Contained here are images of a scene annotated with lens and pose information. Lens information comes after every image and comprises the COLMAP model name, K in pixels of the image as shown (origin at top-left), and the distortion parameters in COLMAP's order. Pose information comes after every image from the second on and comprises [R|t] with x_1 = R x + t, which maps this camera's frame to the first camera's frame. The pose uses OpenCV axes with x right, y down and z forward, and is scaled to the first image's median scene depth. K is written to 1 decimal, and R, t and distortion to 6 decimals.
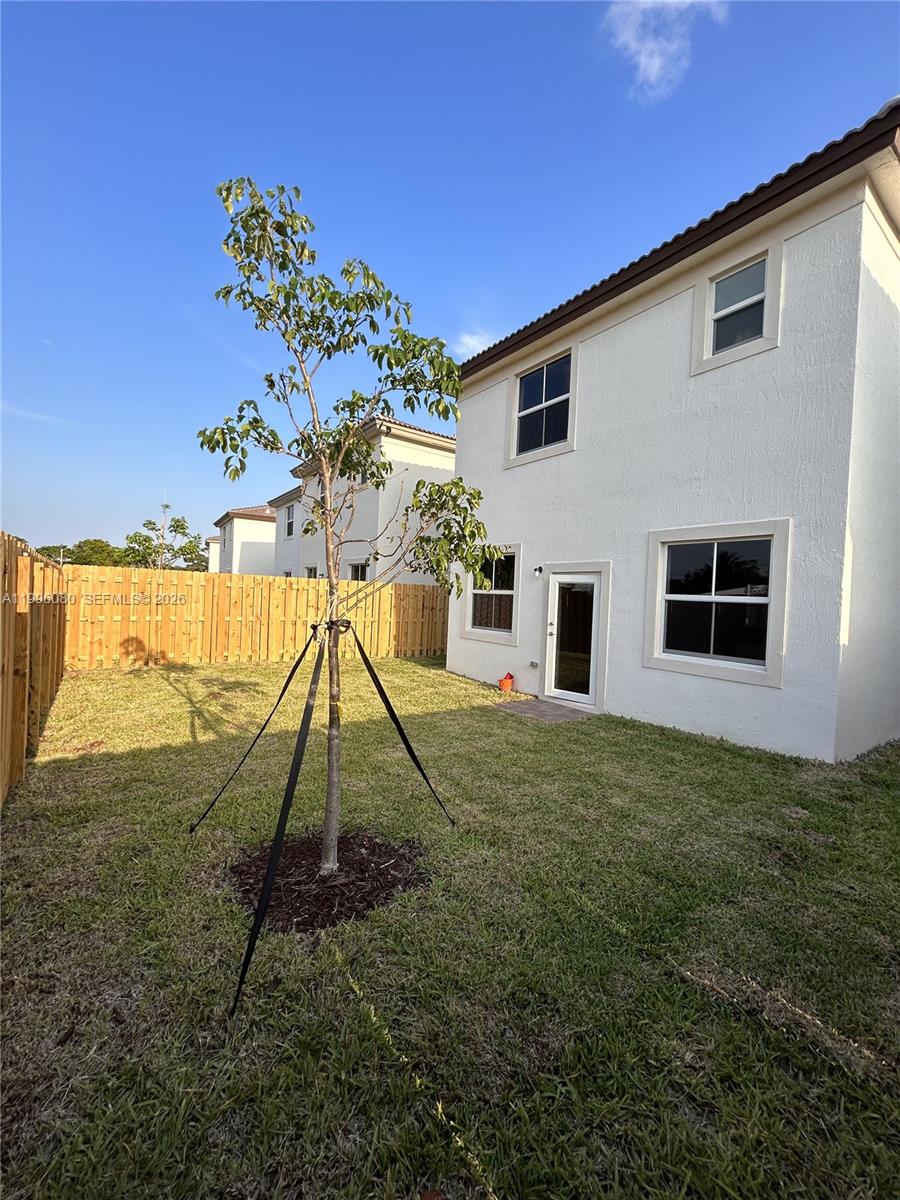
lens RADIAL K [[482.3, 0, 450.0], [0, 482.3, 600.0], [0, 0, 1]] dist [-0.000236, 0.000497]
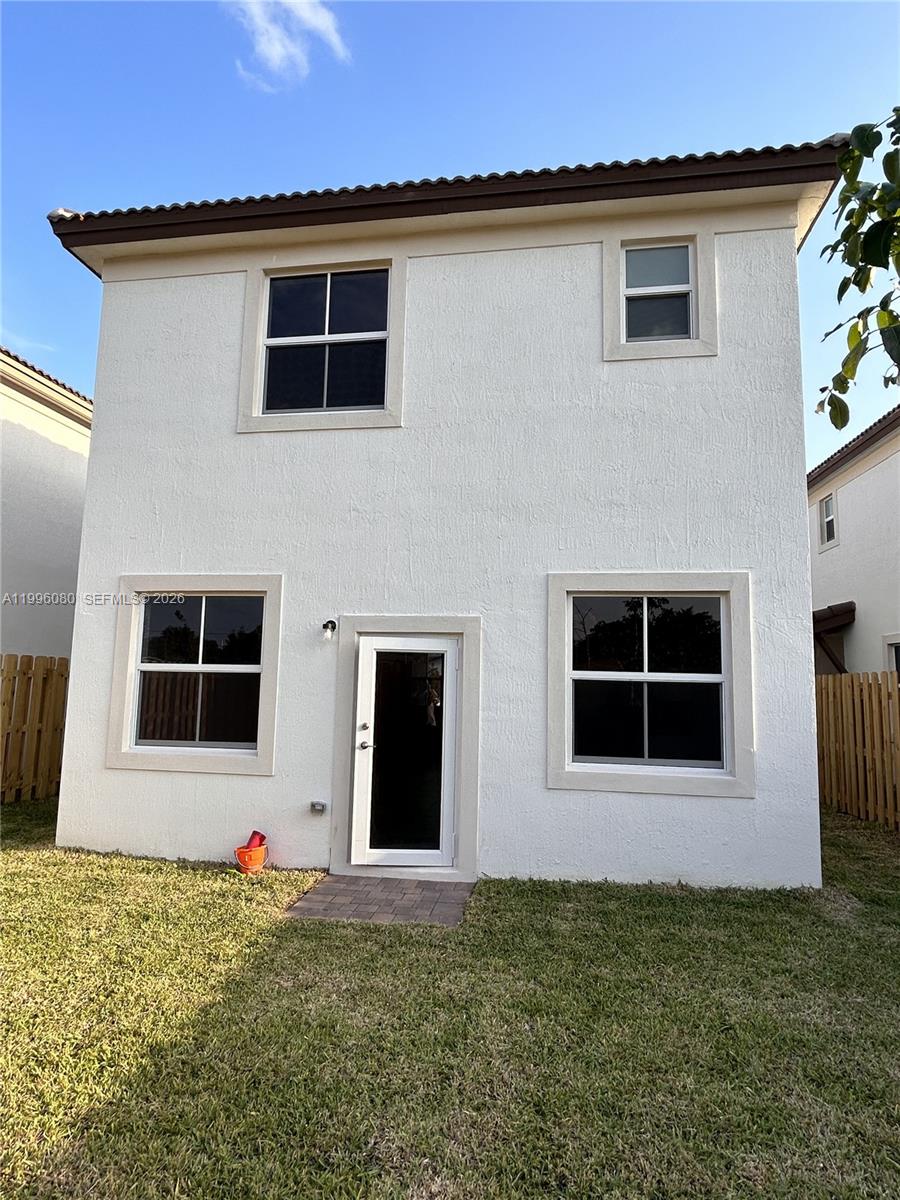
lens RADIAL K [[678.7, 0, 450.0], [0, 678.7, 600.0], [0, 0, 1]] dist [-0.001709, -0.001670]
pose [[0.707346, 0.055918, 0.704652, -0.354024], [0.015767, 0.995370, -0.094816, -0.025218], [-0.706691, 0.078178, 0.703190, 0.505967]]
